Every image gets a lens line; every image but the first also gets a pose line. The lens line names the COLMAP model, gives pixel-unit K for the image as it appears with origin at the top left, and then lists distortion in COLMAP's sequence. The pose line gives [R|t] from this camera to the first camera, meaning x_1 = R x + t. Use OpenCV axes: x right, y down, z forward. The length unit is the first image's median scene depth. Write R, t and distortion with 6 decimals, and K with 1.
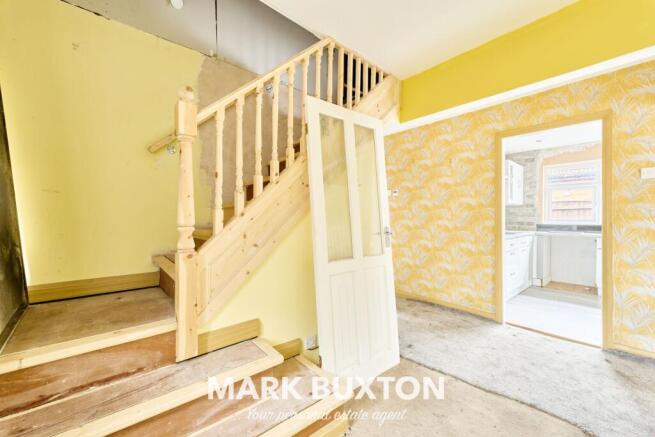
lens RADIAL K [[270.9, 0, 332.3], [0, 270.9, 219.2], [0, 0, 1]] dist [0.000516, -0.001663]
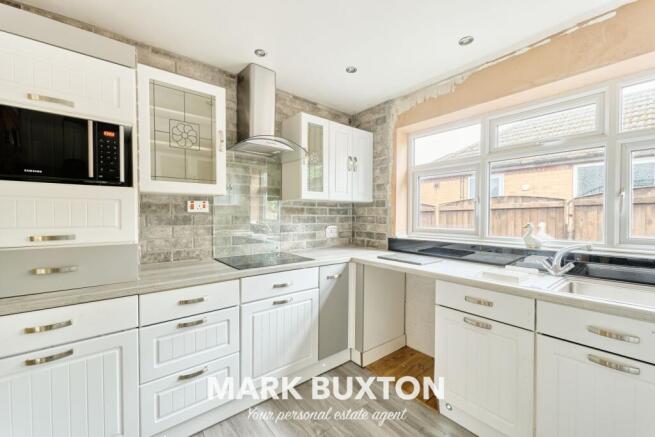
lens RADIAL K [[270.9, 0, 323.9], [0, 270.9, 216.5], [0, 0, 1]] dist [0.000516, -0.001663]
pose [[0.997437, 0.001401, -0.071534, 0.655314], [-0.001519, 0.999998, -0.001608, -0.022633], [0.071531, 0.001712, 0.997437, 0.444888]]
